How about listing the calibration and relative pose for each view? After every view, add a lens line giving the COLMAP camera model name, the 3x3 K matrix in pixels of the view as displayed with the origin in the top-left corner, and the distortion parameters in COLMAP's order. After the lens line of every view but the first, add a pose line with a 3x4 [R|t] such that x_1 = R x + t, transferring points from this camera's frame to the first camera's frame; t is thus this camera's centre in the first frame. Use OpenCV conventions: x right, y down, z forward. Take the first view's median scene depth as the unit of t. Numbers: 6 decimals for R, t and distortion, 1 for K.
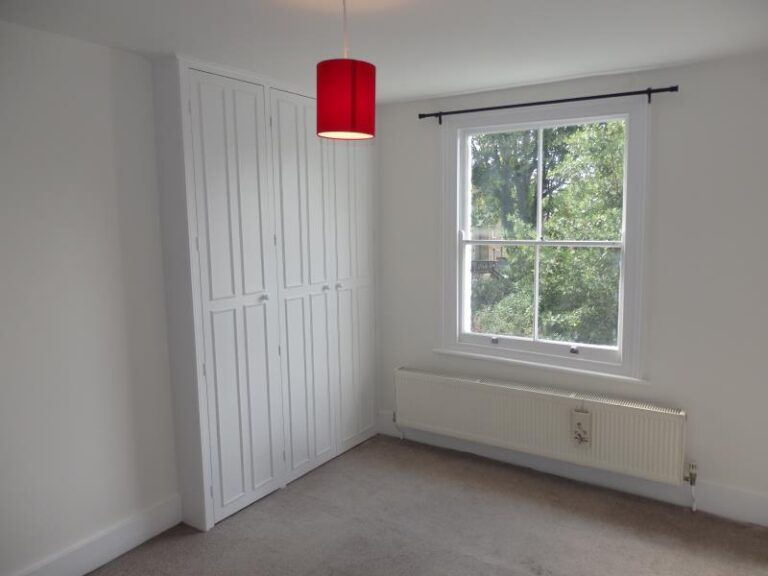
lens RADIAL K [[576.8, 0, 384.0], [0, 576.8, 288.0], [0, 0, 1]] dist [-0.003213, -0.002992]
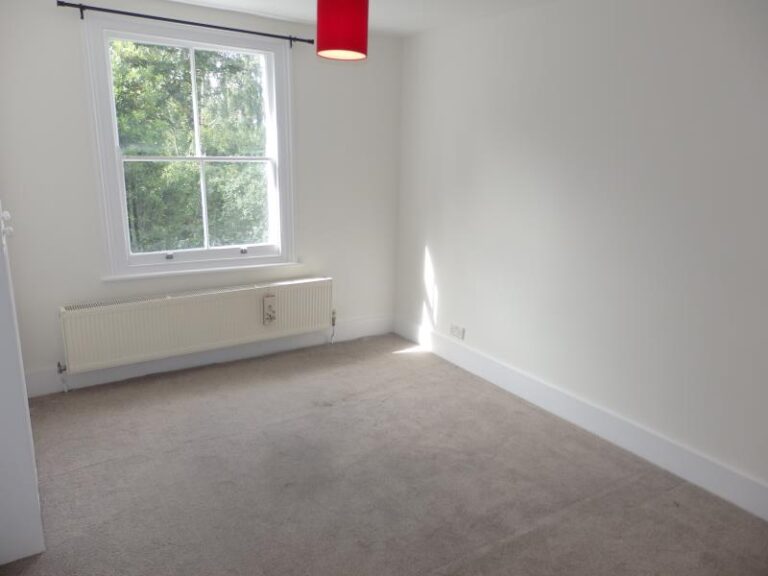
lens RADIAL K [[576.8, 0, 384.0], [0, 576.8, 288.0], [0, 0, 1]] dist [-0.003213, -0.002992]
pose [[0.378290, -0.195433, 0.904822, -0.679968], [0.079591, 0.980707, 0.178547, -0.006447], [-0.922259, 0.004474, 0.386546, 0.285851]]
